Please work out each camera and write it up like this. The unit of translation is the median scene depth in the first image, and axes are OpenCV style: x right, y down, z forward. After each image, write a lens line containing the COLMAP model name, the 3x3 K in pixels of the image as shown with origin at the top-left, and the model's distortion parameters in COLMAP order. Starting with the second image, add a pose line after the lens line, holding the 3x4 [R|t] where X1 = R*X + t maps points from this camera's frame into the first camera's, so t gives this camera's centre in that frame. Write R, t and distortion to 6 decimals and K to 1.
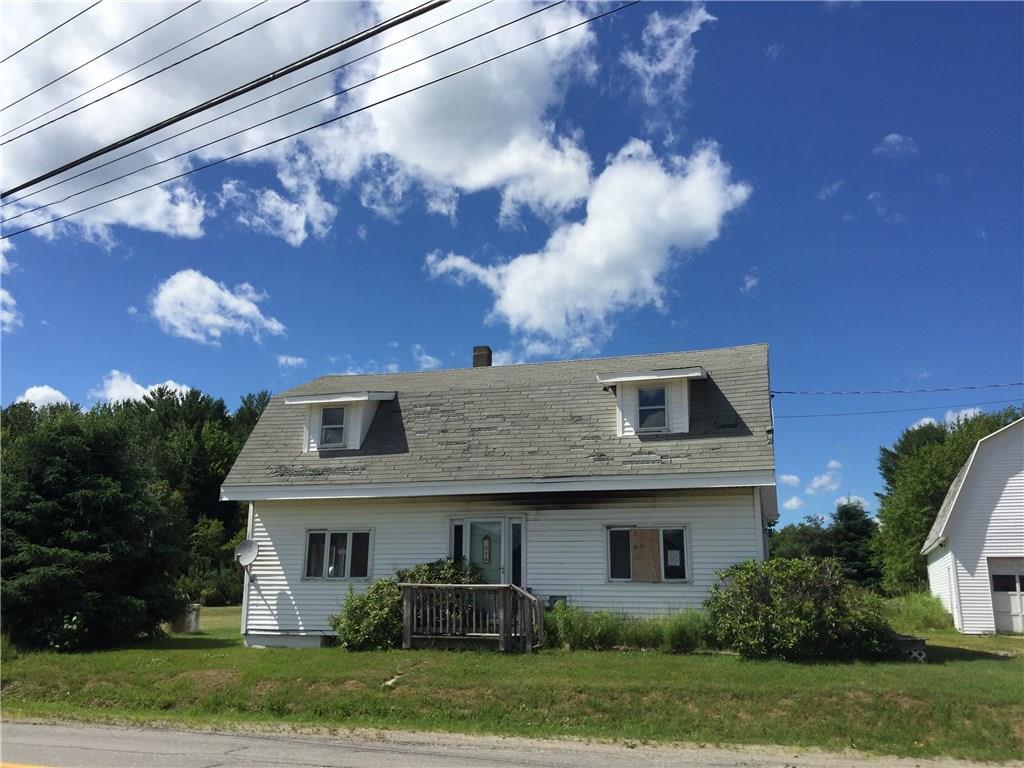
lens RADIAL K [[868.2, 0, 512.0], [0, 868.2, 384.0], [0, 0, 1]] dist [0.050947, -0.004389]
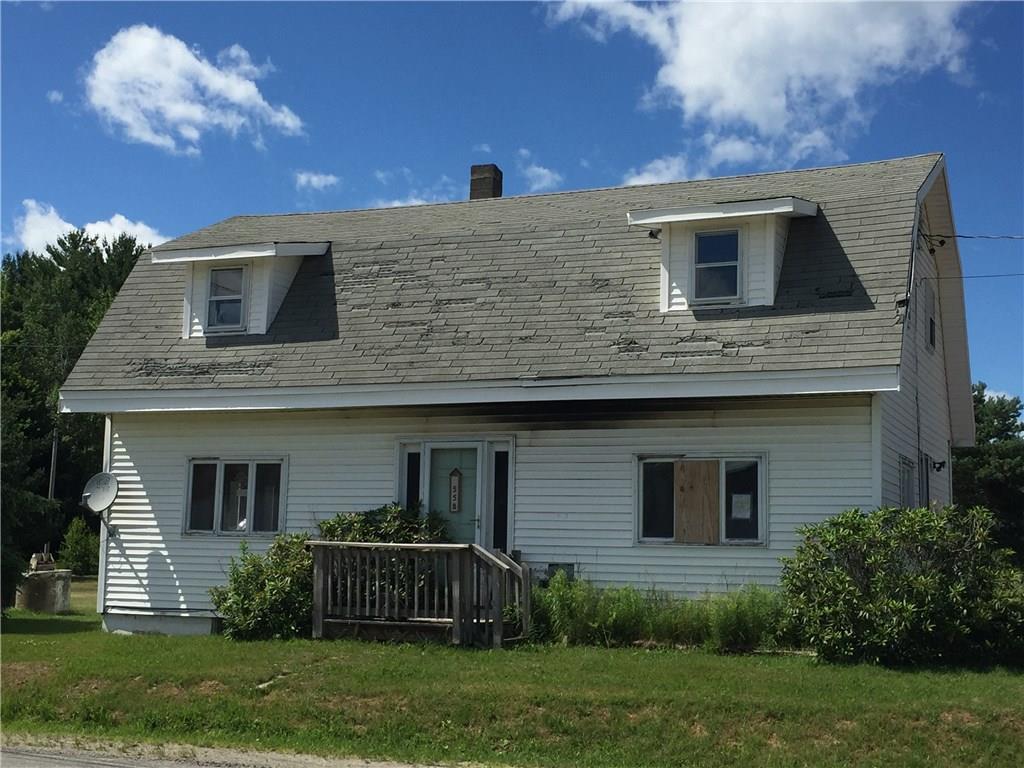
lens RADIAL K [[1460.0, 0, 512.0], [0, 1460.0, 384.0], [0, 0, 1]] dist [-0.004050, 0.371663]
pose [[0.994190, 0.000753, -0.107637, 0.127787], [0.011220, 0.993803, 0.110588, -0.004658], [0.107054, -0.111153, 0.988021, -0.039167]]
